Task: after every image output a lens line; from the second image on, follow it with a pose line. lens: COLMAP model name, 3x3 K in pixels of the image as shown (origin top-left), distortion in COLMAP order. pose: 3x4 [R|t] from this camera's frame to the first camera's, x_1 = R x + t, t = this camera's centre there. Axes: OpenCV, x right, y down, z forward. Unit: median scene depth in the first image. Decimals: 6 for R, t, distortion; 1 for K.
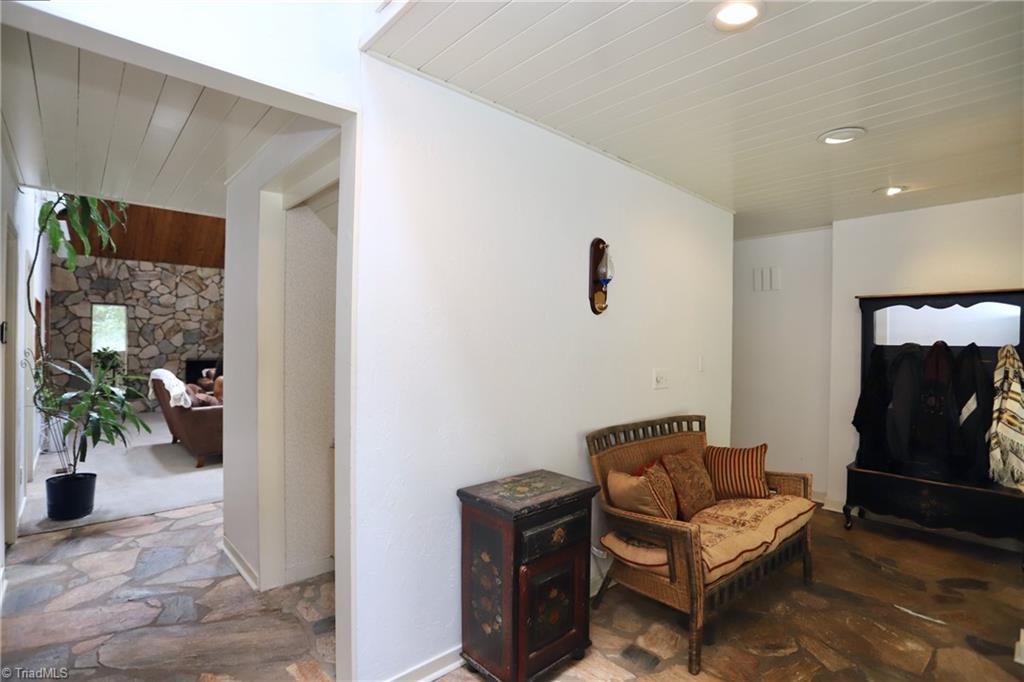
lens RADIAL K [[499.3, 0, 512.0], [0, 499.3, 341.0], [0, 0, 1]] dist [-0.066831, 0.024907]
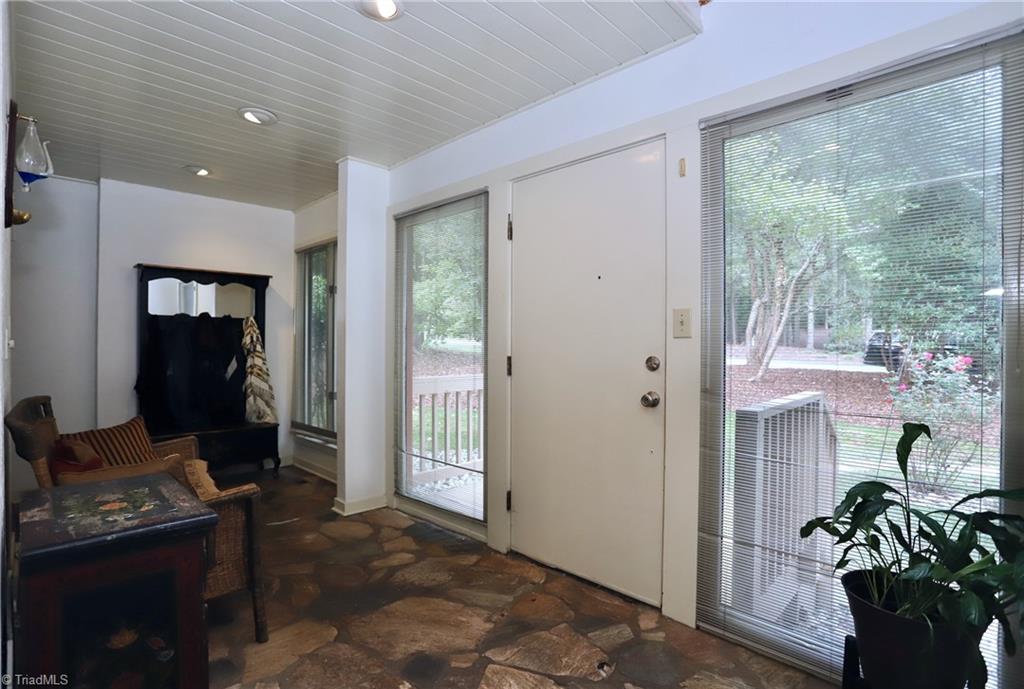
lens RADIAL K [[494.1, 0, 512.0], [0, 494.1, 344.5], [0, 0, 1]] dist [-0.045490, 0.000020]
pose [[-0.059678, -0.012165, 0.998144, -0.352634], [-0.007396, 0.999904, 0.011744, 0.063782], [-0.998190, -0.006682, -0.059762, 0.363286]]
